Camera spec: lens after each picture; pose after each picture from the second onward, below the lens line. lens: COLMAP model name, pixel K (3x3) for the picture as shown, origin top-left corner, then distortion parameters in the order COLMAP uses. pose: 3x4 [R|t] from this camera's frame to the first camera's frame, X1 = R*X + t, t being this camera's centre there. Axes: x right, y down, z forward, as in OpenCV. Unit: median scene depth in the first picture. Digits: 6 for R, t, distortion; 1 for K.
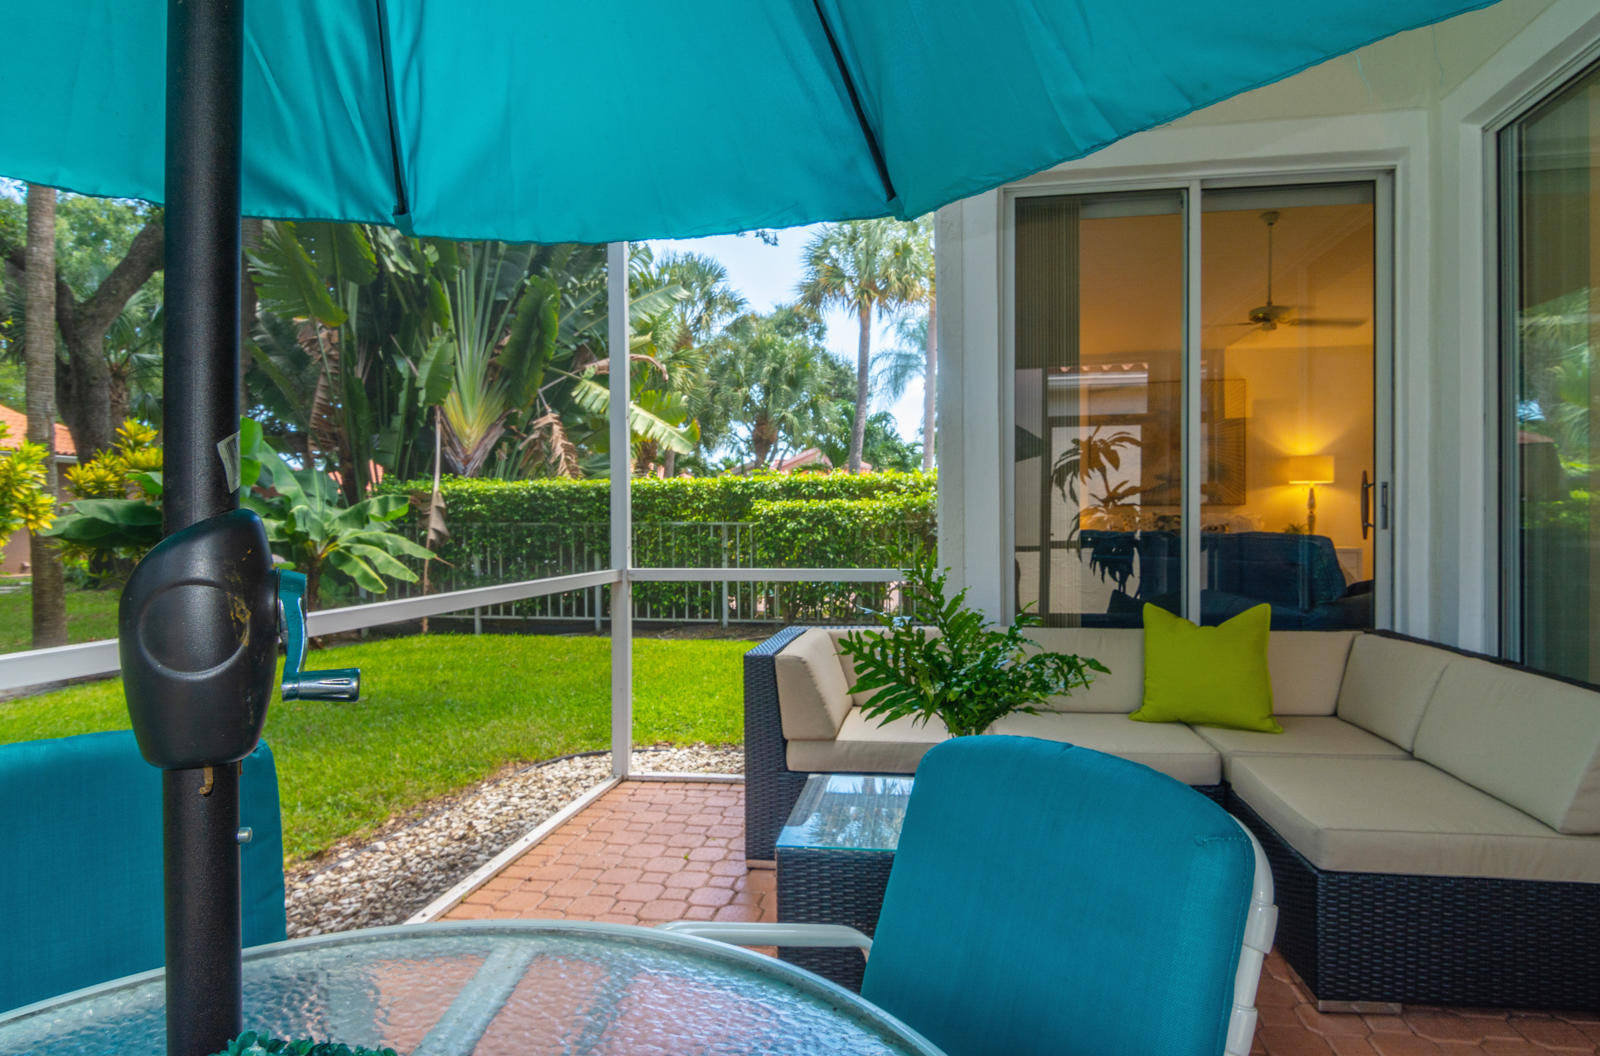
lens RADIAL K [[908.6, 0, 800.0], [0, 908.6, 528.0], [0, 0, 1]] dist [0.000422, -0.022149]
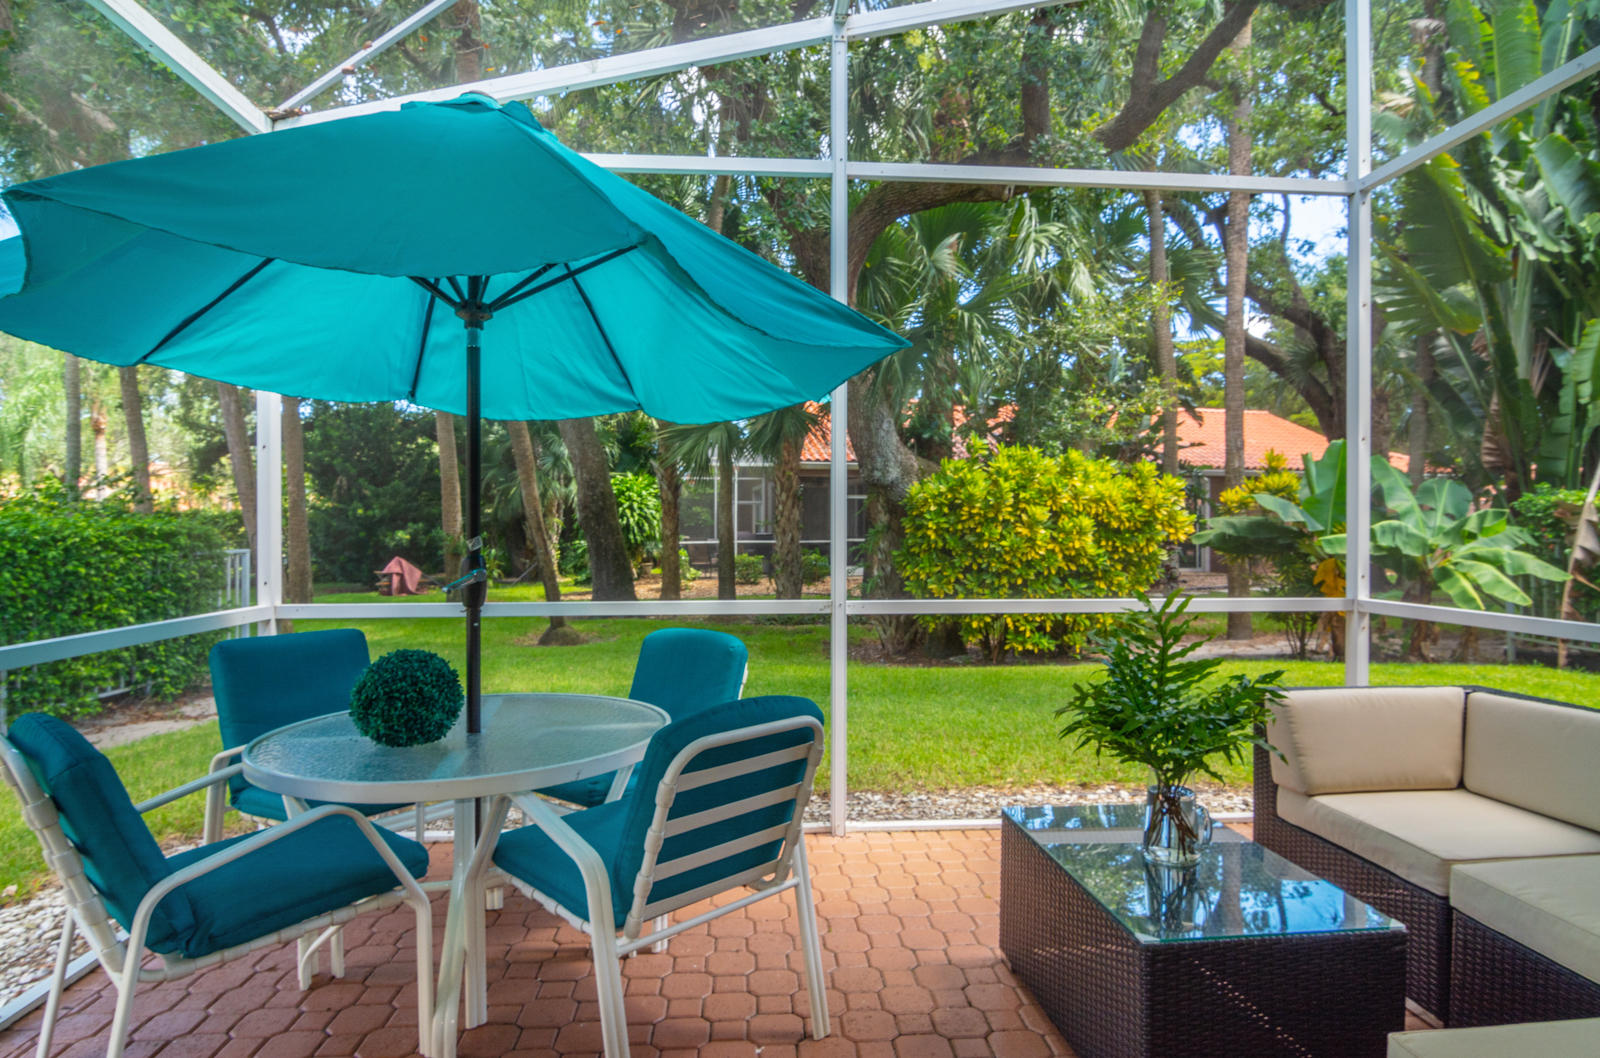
lens RADIAL K [[900.0, 0, 800.0], [0, 900.0, 529.0], [0, 0, 1]] dist [-0.017447, -0.000923]
pose [[0.210061, 0.006591, -0.977666, 0.282007], [-0.014138, 0.999893, 0.003703, -0.009151], [0.977586, 0.013044, 0.210132, 0.118570]]
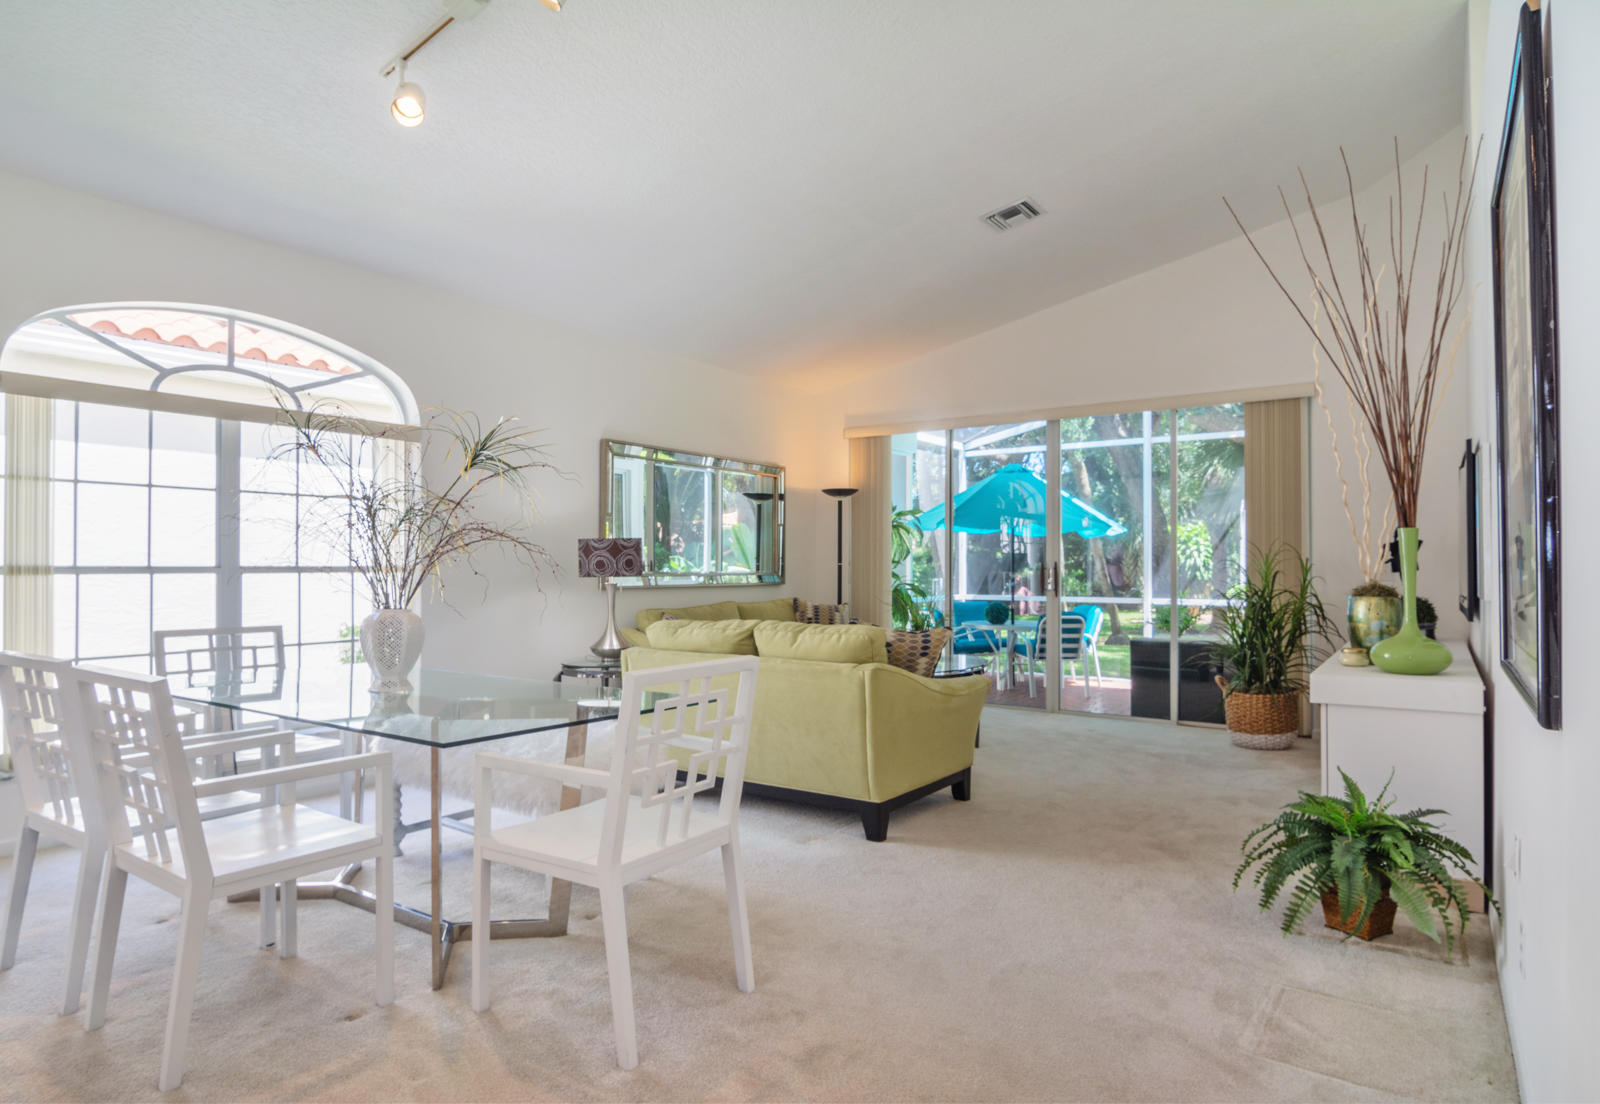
lens RADIAL K [[918.7, 0, 800.0], [0, 918.7, 552.0], [0, 0, 1]] dist [-0.003884, -0.000736]
pose [[-0.452131, -0.004483, -0.891940, 1.045794], [-0.009622, 0.999954, -0.000148, -0.027302], [0.891900, 0.008515, -0.452153, 0.335247]]
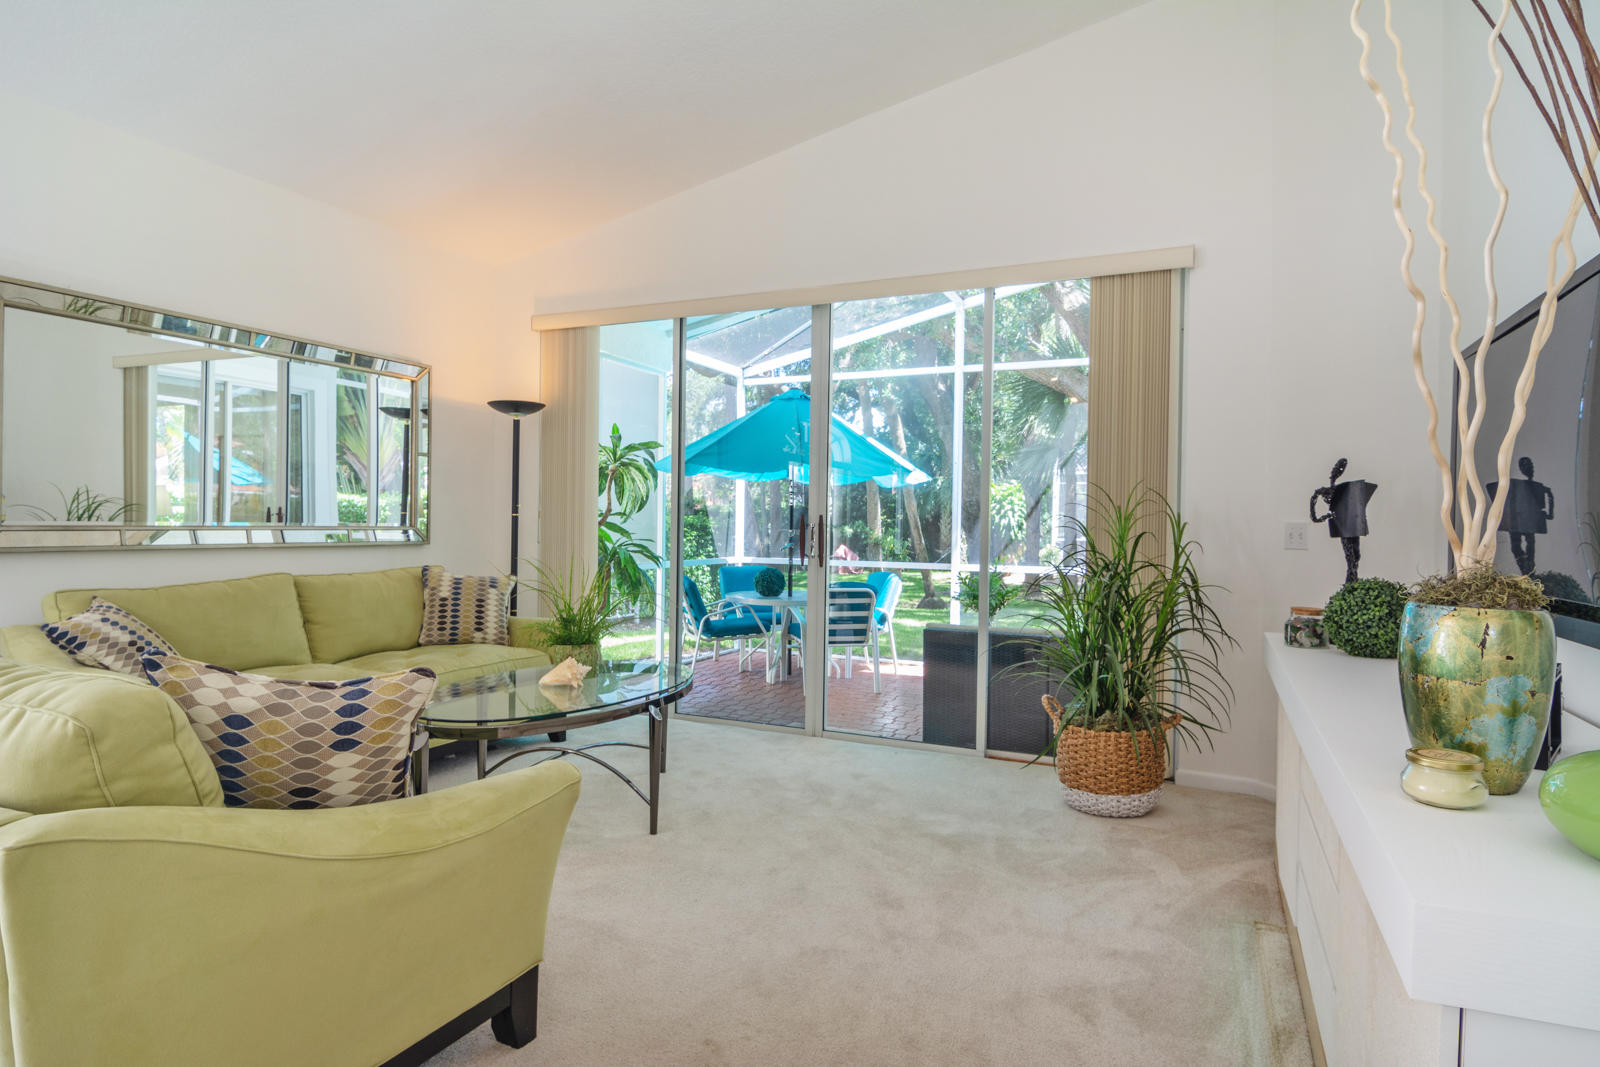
lens RADIAL K [[887.7, 0, 808.9], [0, 887.7, 537.5], [0, 0, 1]] dist [0.001190, -0.018628]
pose [[-0.279523, 0.020544, -0.959919, 0.755256], [-0.024497, 0.999293, 0.028520, -0.022837], [0.959827, 0.031487, -0.278822, 0.313586]]
